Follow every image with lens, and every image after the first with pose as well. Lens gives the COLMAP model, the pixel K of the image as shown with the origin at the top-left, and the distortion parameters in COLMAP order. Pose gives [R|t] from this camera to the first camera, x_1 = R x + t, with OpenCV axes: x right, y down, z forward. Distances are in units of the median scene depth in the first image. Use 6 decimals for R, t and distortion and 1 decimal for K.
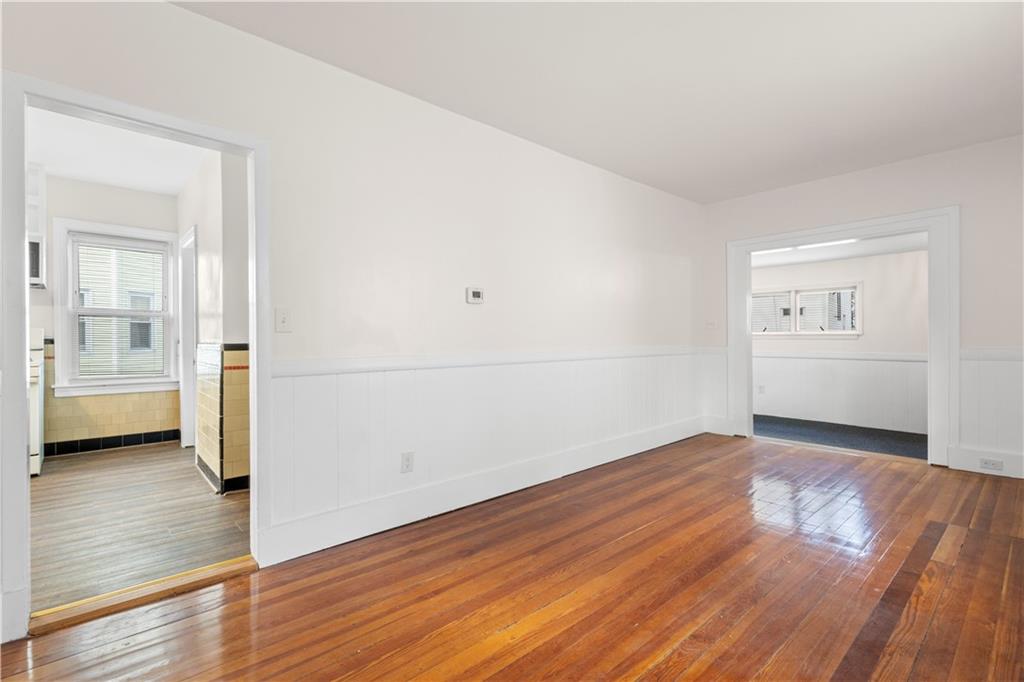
lens RADIAL K [[472.9, 0, 514.9], [0, 472.9, 339.2], [0, 0, 1]] dist [0.003542, -0.001162]
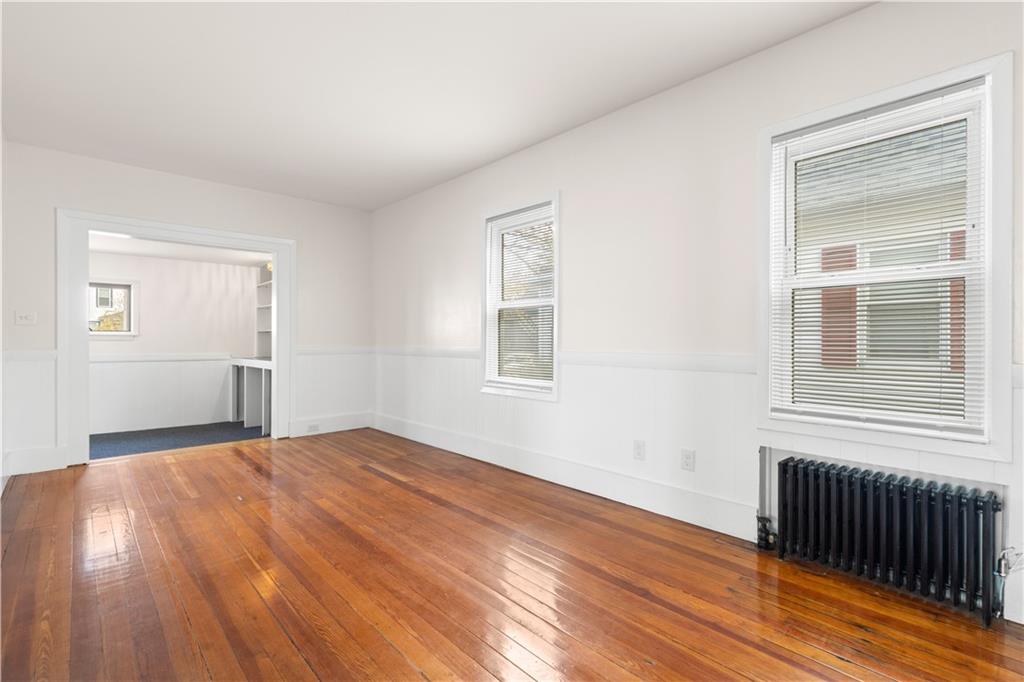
lens RADIAL K [[472.9, 0, 510.2], [0, 472.9, 340.0], [0, 0, 1]] dist [0.003542, -0.001162]
pose [[-0.009416, 0.001710, 0.999954, -0.453937], [0.002064, 0.999996, -0.001691, 0.003821], [-0.999954, 0.002048, -0.009420, 0.452974]]
